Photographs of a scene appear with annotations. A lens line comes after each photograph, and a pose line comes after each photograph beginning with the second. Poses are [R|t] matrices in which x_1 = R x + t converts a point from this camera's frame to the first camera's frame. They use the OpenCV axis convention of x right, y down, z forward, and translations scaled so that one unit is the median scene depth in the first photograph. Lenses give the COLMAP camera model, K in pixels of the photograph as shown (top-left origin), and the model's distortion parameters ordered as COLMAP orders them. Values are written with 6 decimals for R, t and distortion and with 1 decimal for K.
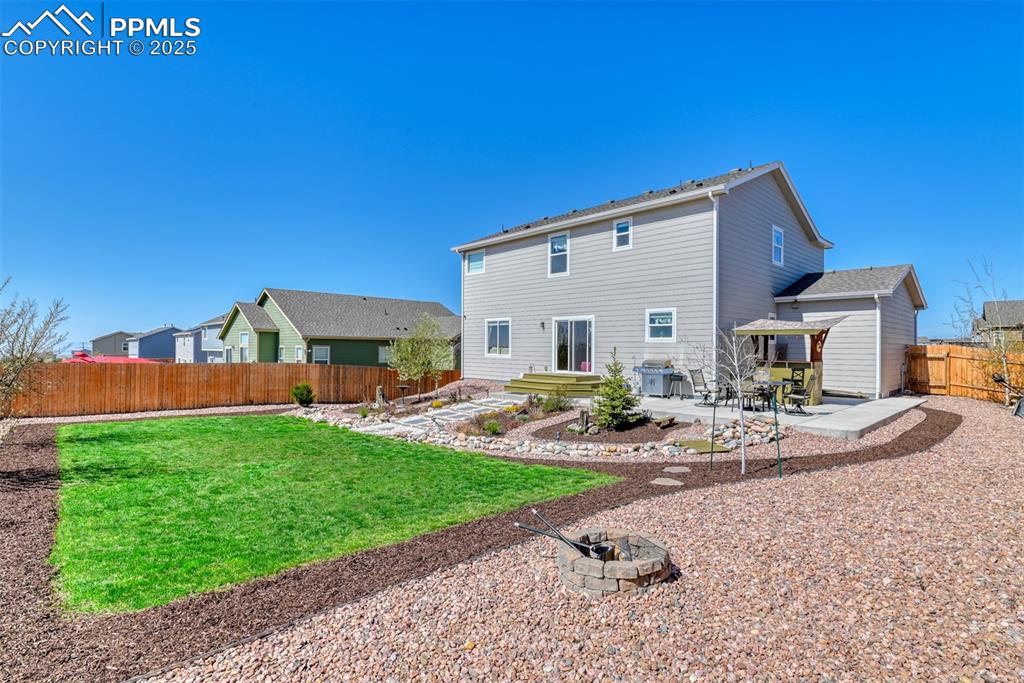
lens RADIAL K [[504.7, 0, 513.8], [0, 504.7, 347.2], [0, 0, 1]] dist [-0.023508, -0.003559]
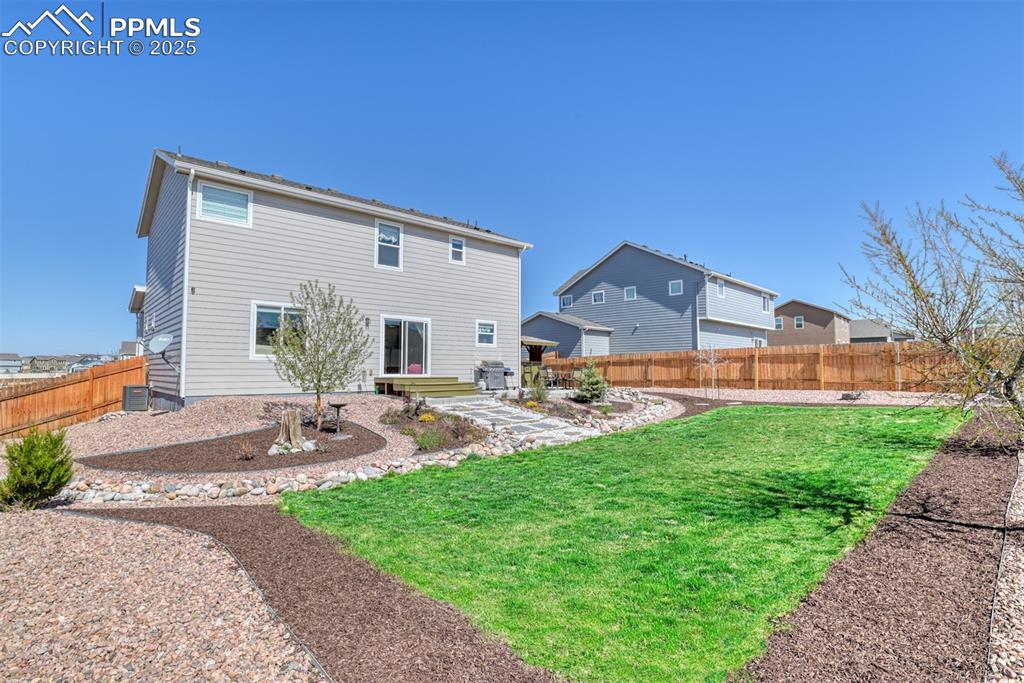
lens RADIAL K [[503.2, 0, 514.1], [0, 503.2, 336.0], [0, 0, 1]] dist [-0.003167, -0.000461]
pose [[0.006515, 0.049102, 0.998773, -0.834511], [-0.013337, 0.998709, -0.049011, 0.019715], [-0.999890, -0.013002, 0.007162, 0.800027]]
